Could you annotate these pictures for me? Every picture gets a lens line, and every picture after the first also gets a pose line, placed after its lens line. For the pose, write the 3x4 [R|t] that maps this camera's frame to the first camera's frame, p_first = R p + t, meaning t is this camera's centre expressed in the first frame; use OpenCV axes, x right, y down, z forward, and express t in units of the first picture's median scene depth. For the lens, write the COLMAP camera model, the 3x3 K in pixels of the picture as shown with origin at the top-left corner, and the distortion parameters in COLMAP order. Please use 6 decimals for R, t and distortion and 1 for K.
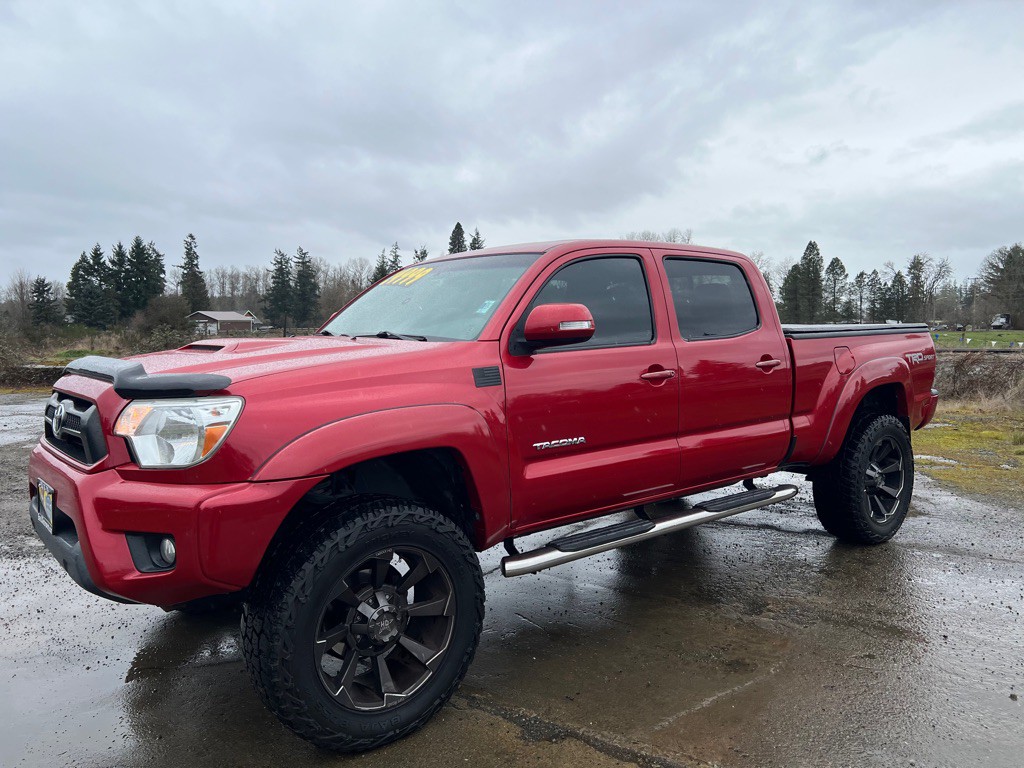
lens RADIAL K [[763.7, 0, 515.9], [0, 763.7, 367.3], [0, 0, 1]] dist [0.057046, -0.059237]
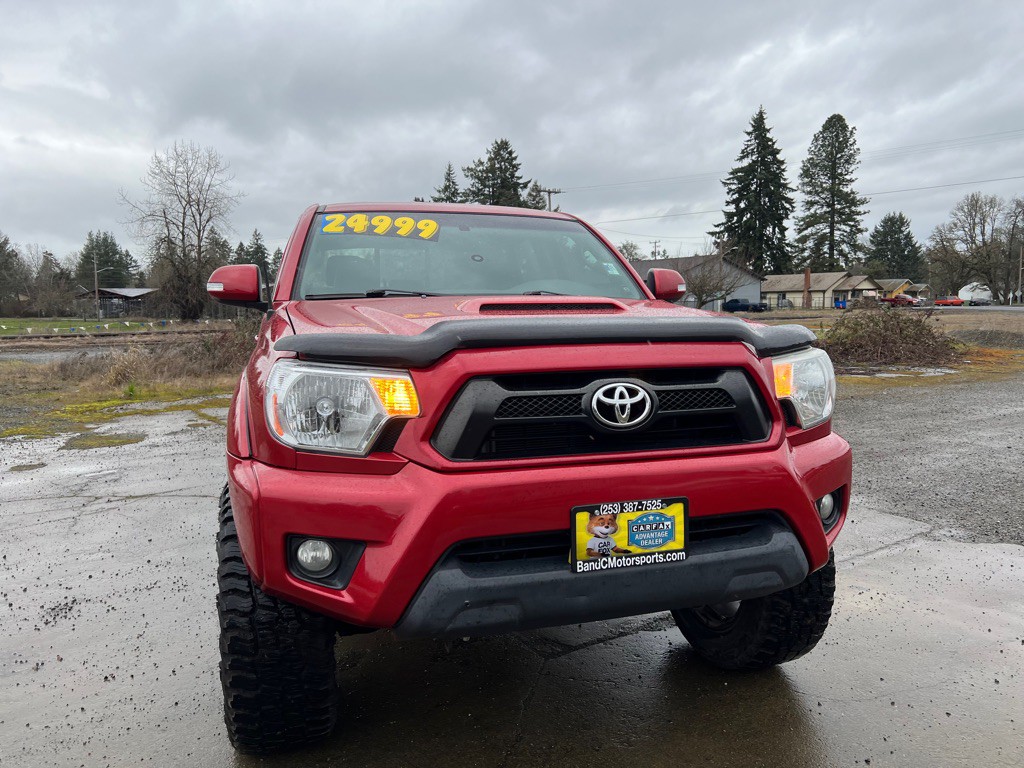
lens RADIAL K [[770.1, 0, 518.4], [0, 770.1, 382.7], [0, 0, 1]] dist [0.057353, -0.067337]
pose [[0.381172, -0.089009, 0.920209, -0.806819], [0.057615, 0.995707, 0.072447, -0.004962], [-0.922707, 0.025404, 0.384664, 0.532987]]
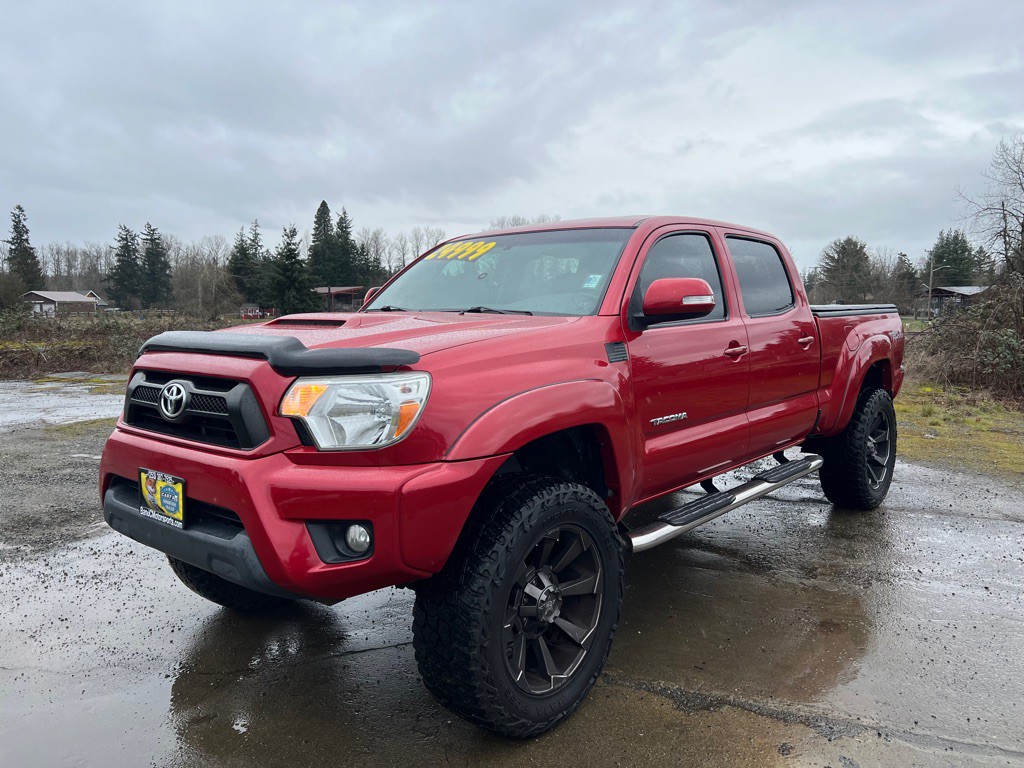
lens RADIAL K [[765.8, 0, 518.7], [0, 765.8, 379.4], [0, 0, 1]] dist [0.069708, -0.081810]
pose [[0.984756, -0.011780, 0.173541, -0.228182], [0.005532, 0.999320, 0.036446, 0.007599], [-0.173853, -0.034930, 0.984152, 0.034456]]
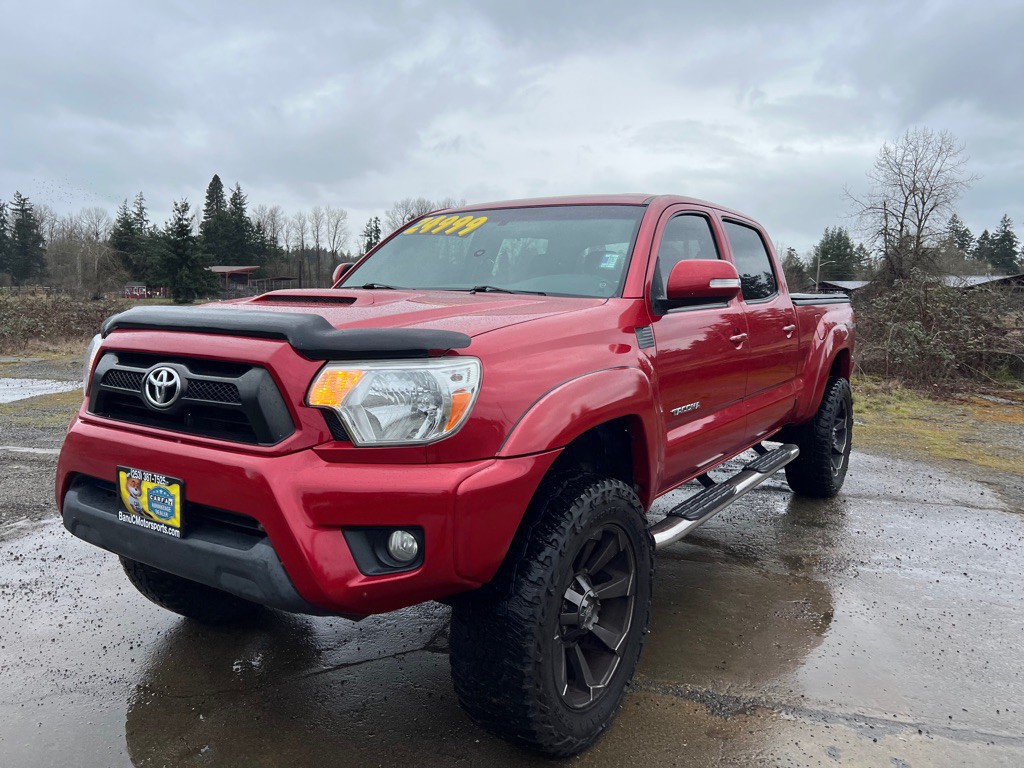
lens RADIAL K [[767.1, 0, 517.9], [0, 767.1, 388.5], [0, 0, 1]] dist [0.064474, -0.078372]
pose [[0.955565, -0.012378, 0.294520, -0.311360], [-0.007415, 0.997793, 0.065991, 0.009742], [-0.294687, -0.065242, 0.953364, 0.111761]]
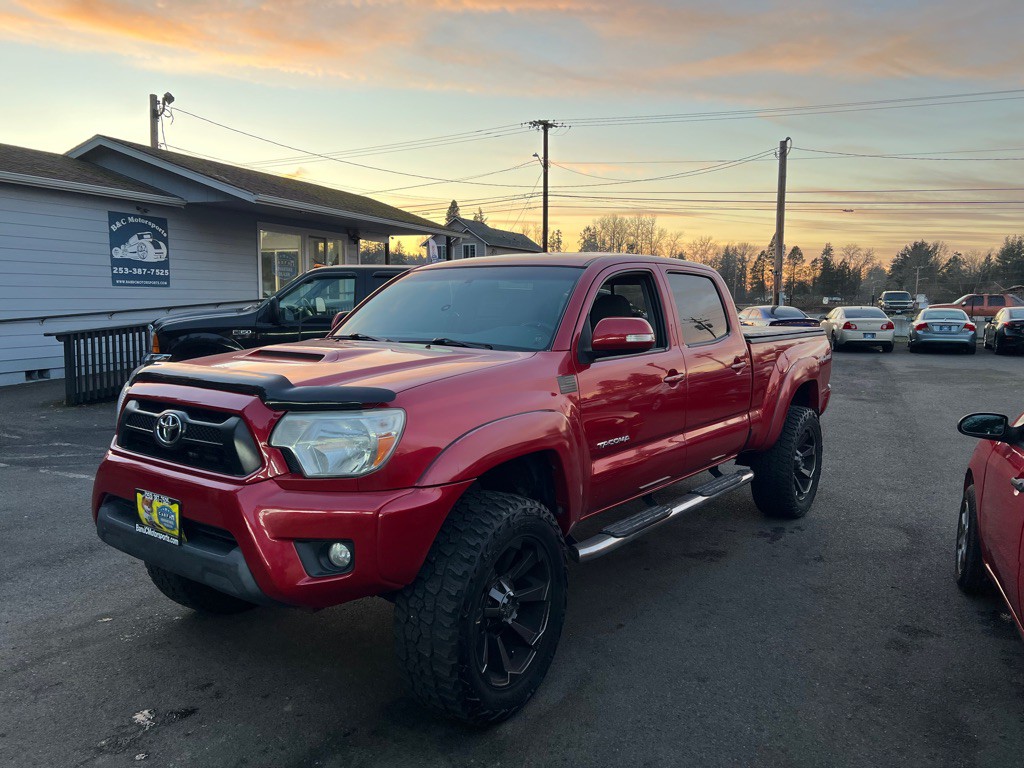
lens RADIAL K [[770.1, 0, 518.4], [0, 770.1, 382.7], [0, 0, 1]] dist [0.057353, -0.067337]
pose [[0.972534, -0.001975, 0.232754, -0.250310], [-0.008075, 0.999076, 0.042220, -0.024806], [-0.232623, -0.042940, 0.971619, -0.043969]]
